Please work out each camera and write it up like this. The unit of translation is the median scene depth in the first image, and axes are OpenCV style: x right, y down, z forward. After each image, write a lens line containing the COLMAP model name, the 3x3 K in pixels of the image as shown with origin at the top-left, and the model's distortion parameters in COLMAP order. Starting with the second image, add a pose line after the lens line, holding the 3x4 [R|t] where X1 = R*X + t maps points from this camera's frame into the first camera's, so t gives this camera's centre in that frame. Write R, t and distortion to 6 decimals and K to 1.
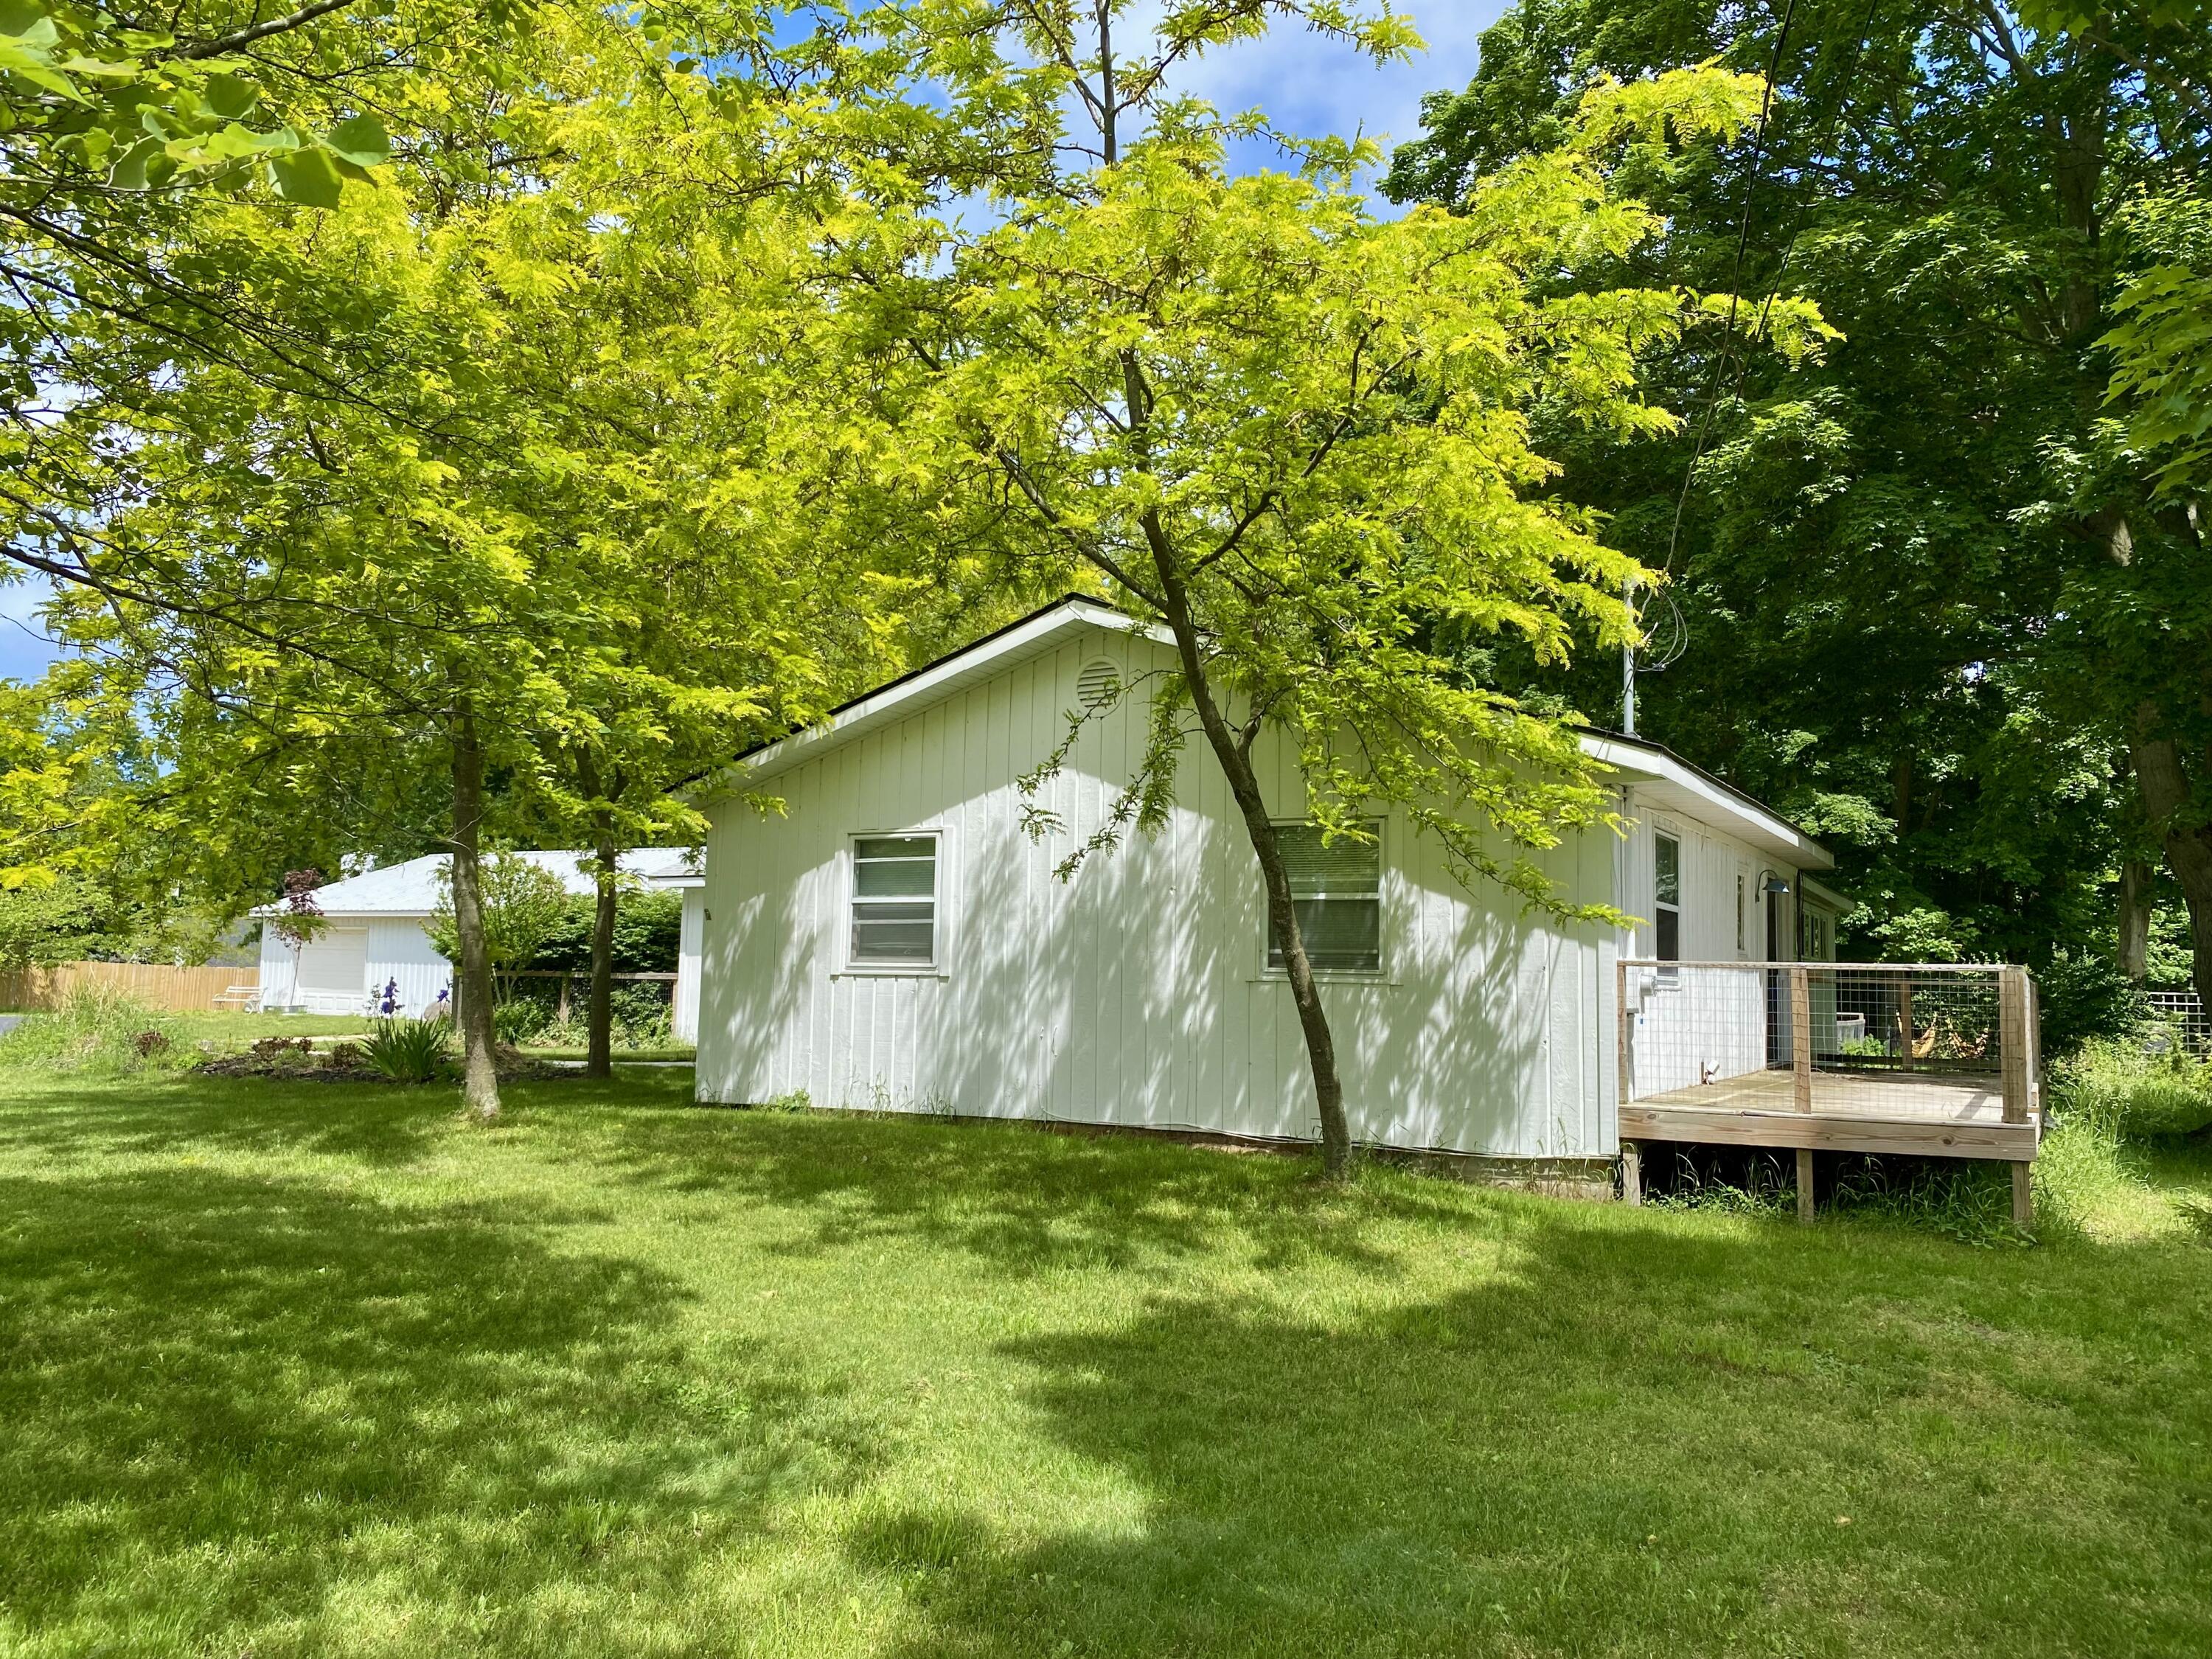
lens RADIAL K [[1703.0, 0, 1106.0], [0, 1703.0, 829.5], [0, 0, 1]] dist [0.047538, -0.033808]
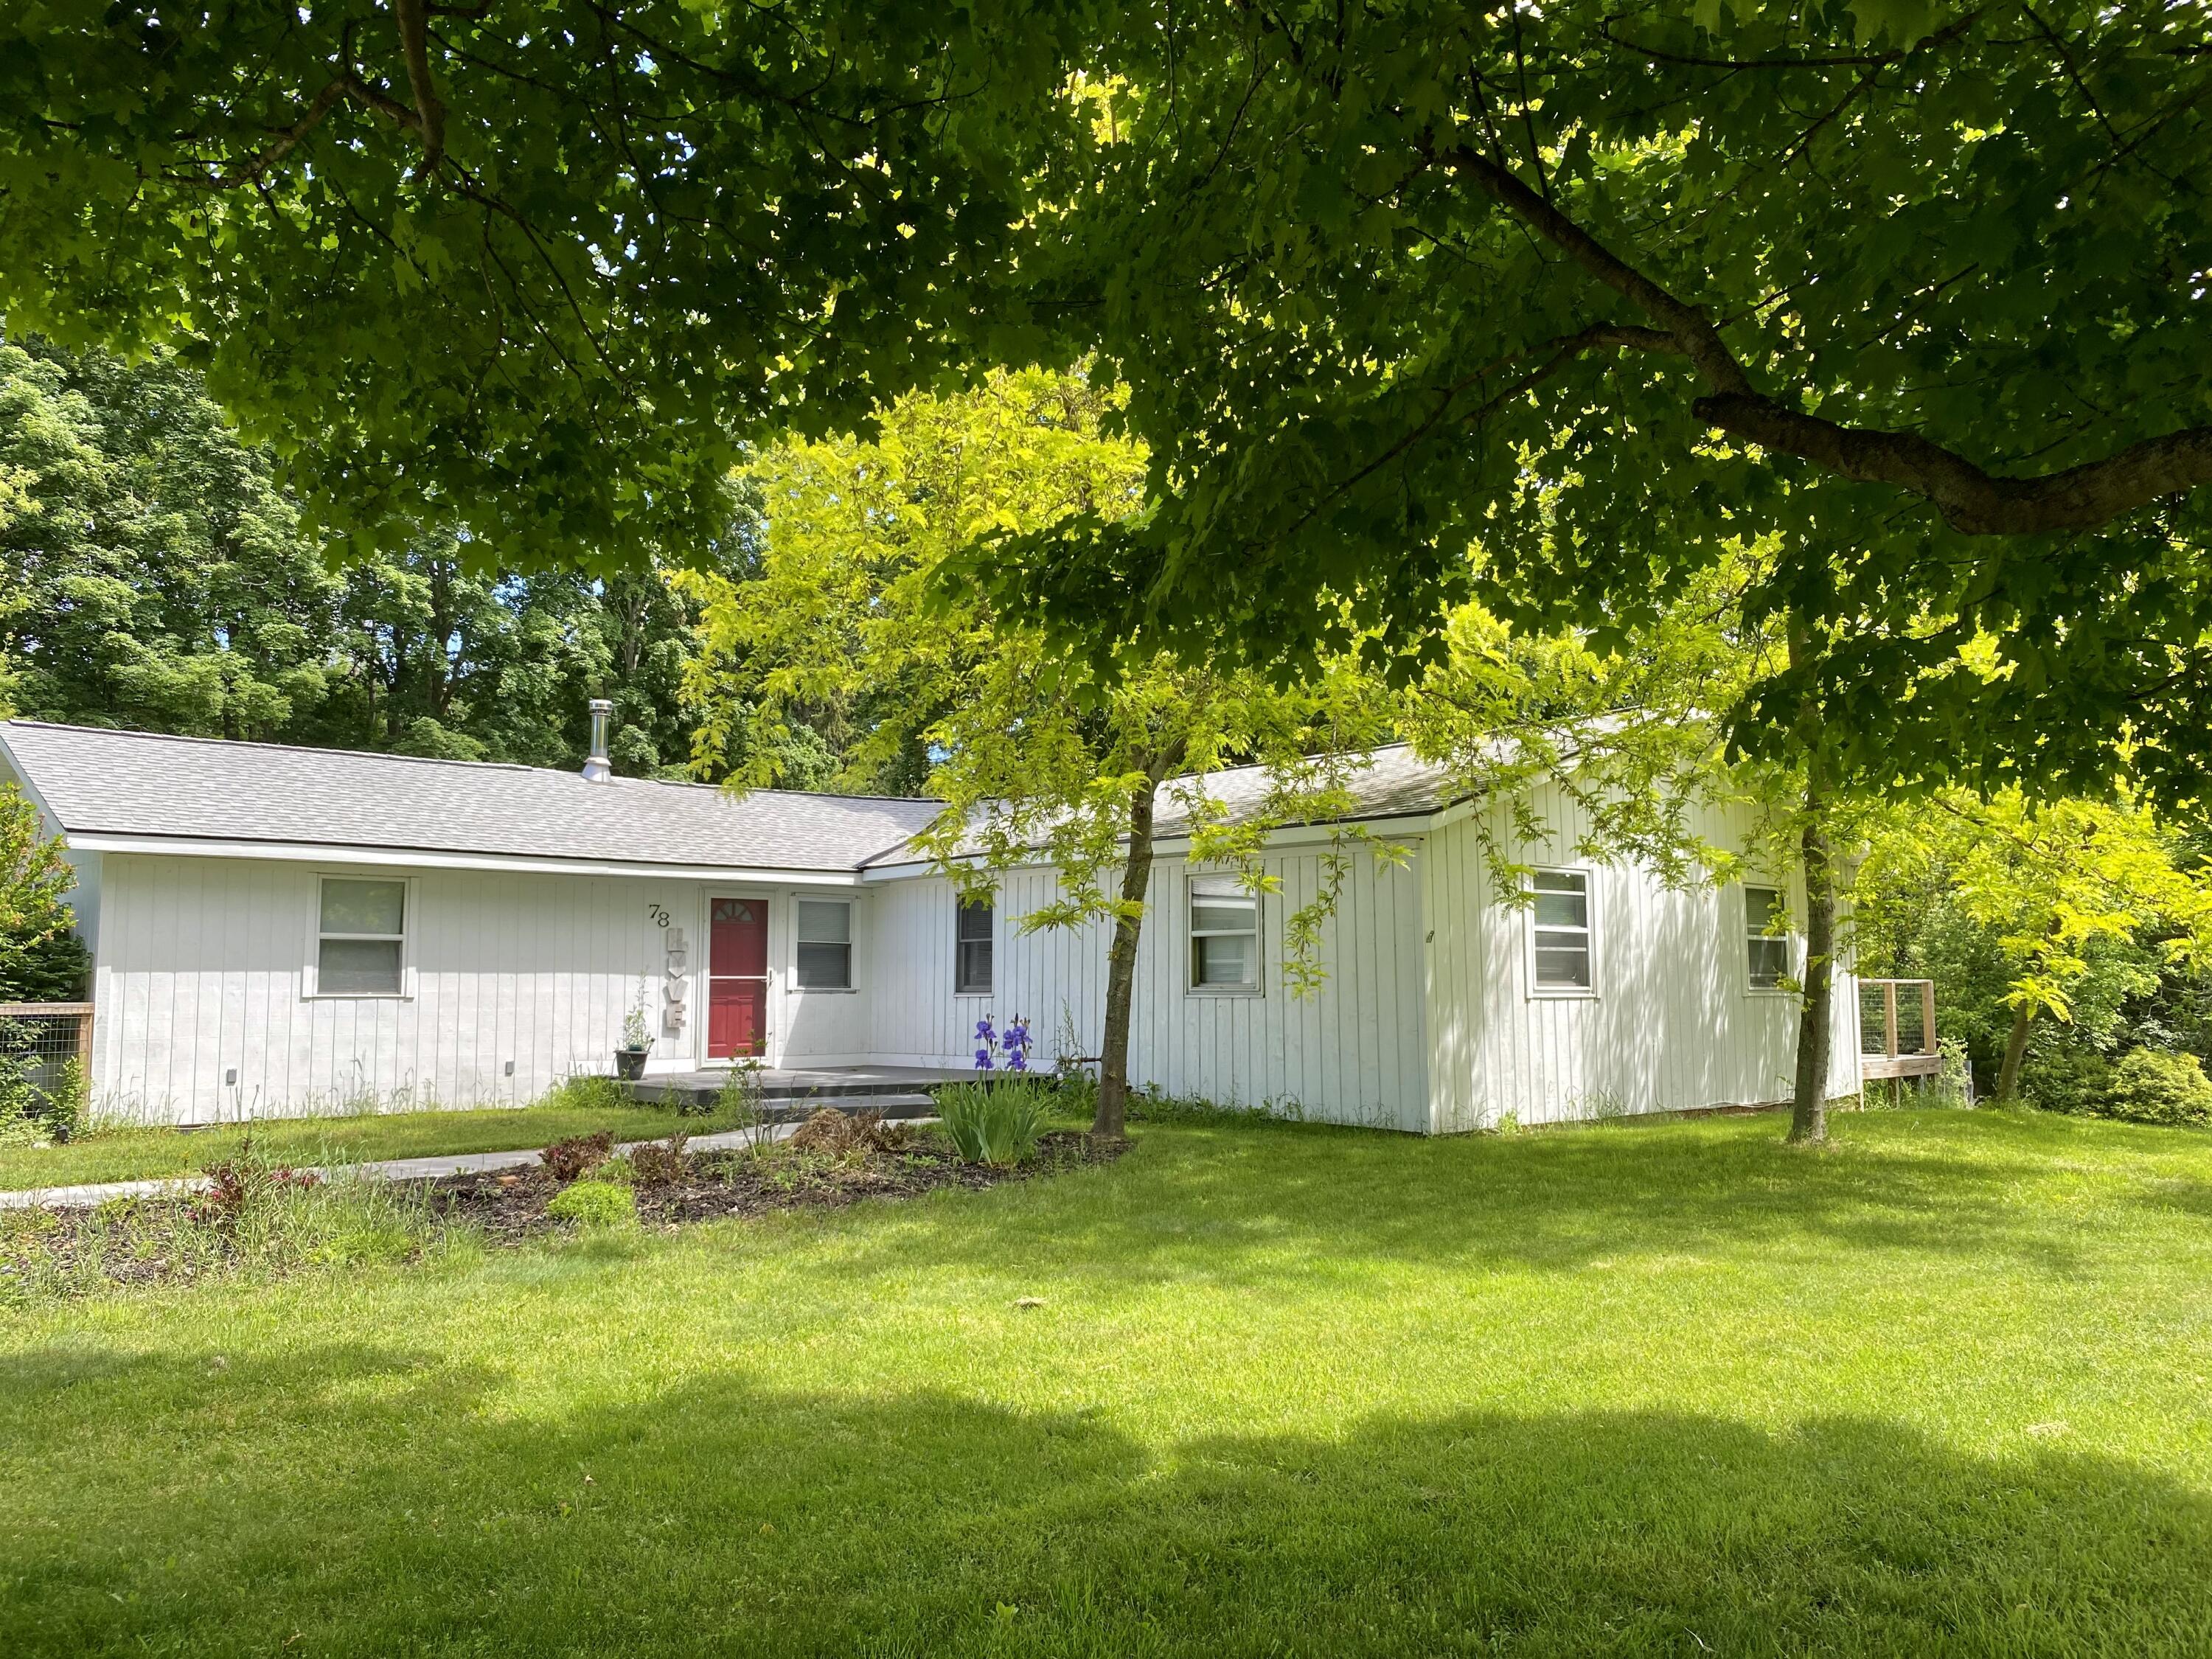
lens RADIAL K [[1677.5, 0, 1106.0], [0, 1677.5, 829.5], [0, 0, 1]] dist [0.002964, -0.000915]
pose [[0.323533, 0.072144, 0.943462, -1.371569], [-0.077001, 0.995790, -0.049740, 0.058870], [-0.943078, -0.056555, 0.327726, 1.021277]]
